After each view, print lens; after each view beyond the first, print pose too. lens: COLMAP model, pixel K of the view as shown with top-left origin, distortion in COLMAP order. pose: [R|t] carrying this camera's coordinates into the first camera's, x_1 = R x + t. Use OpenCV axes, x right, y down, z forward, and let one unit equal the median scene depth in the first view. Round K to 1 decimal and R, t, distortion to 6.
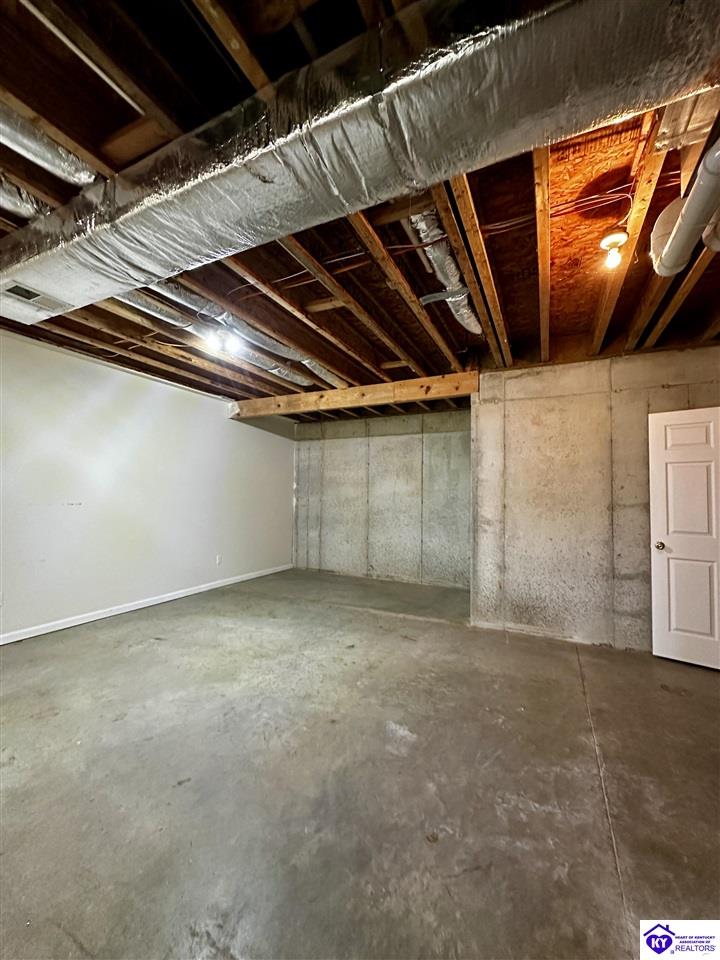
lens RADIAL K [[383.7, 0, 359.2], [0, 383.7, 477.9], [0, 0, 1]] dist [-0.003565, 0.000870]
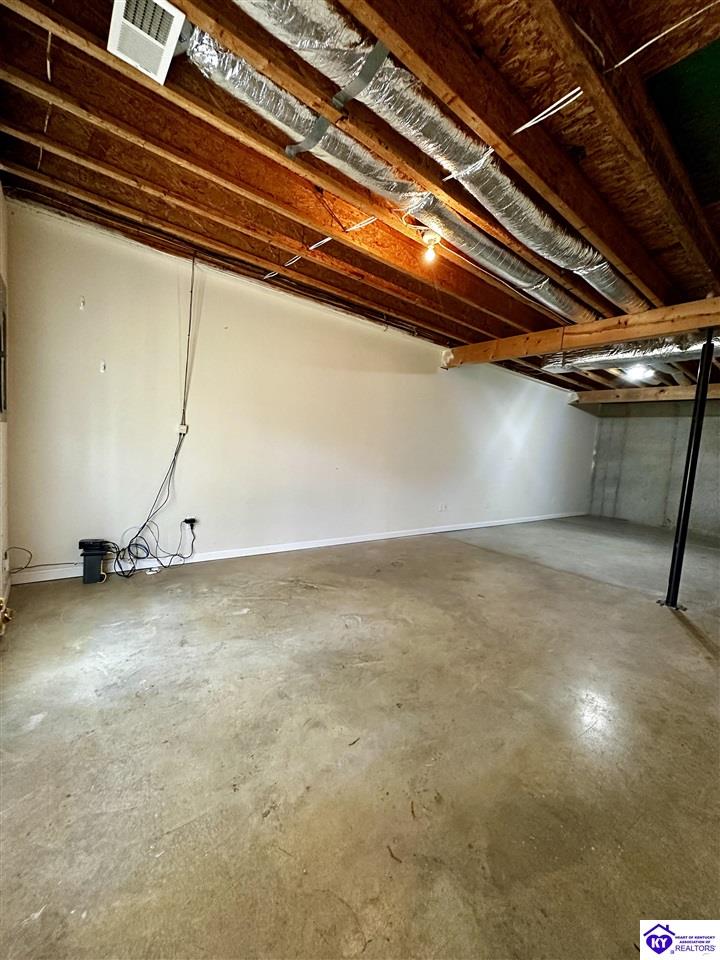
lens RADIAL K [[383.7, 0, 359.7], [0, 383.7, 485.9], [0, 0, 1]] dist [-0.003565, 0.000870]
pose [[0.898743, 0.093726, -0.428342, -0.329650], [-0.038480, 0.989978, 0.135879, -0.014139], [0.436784, -0.105637, 0.893342, -0.536407]]
